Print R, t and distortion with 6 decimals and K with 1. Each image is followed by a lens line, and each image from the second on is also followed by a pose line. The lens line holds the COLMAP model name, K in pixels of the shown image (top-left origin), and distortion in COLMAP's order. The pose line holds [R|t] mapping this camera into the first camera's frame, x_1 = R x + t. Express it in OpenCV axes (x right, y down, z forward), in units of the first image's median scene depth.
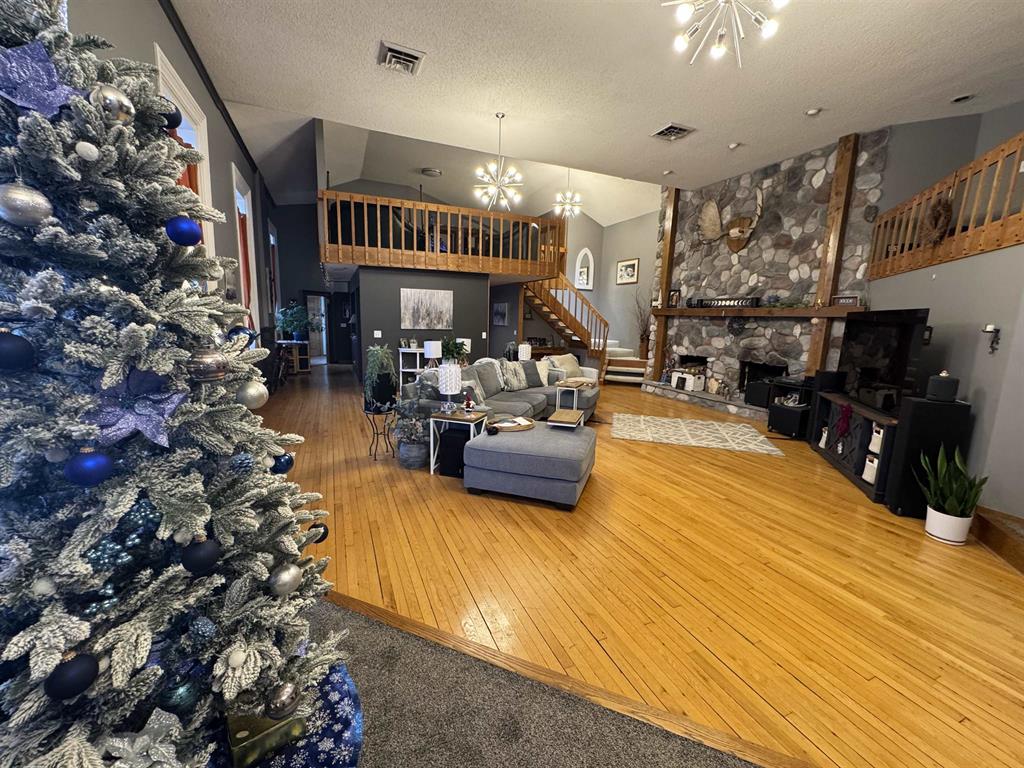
lens RADIAL K [[407.3, 0, 512.0], [0, 407.3, 384.0], [0, 0, 1]] dist [-0.000468, -0.000009]
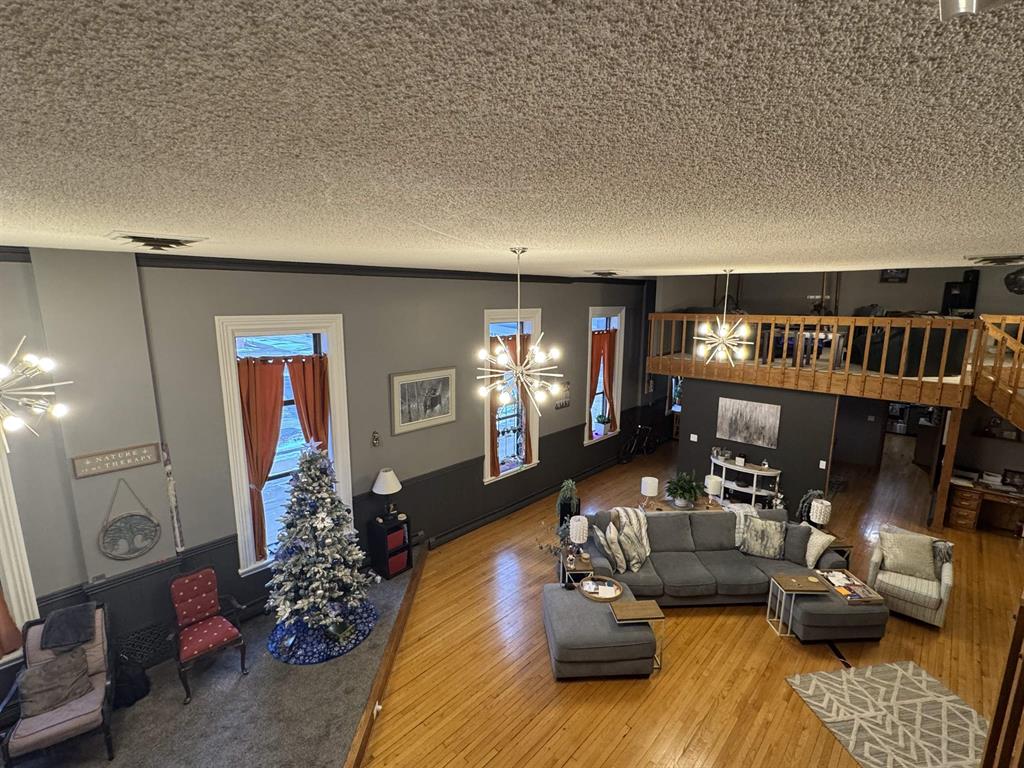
lens RADIAL K [[469.5, 0, 512.0], [0, 469.5, 384.0], [0, 0, 1]] dist [-0.000093, -0.000106]
pose [[0.380905, 0.135981, -0.914560, 0.550565], [-0.135069, 0.986699, 0.090452, -0.297089], [0.914695, 0.089075, 0.394206, 0.100132]]
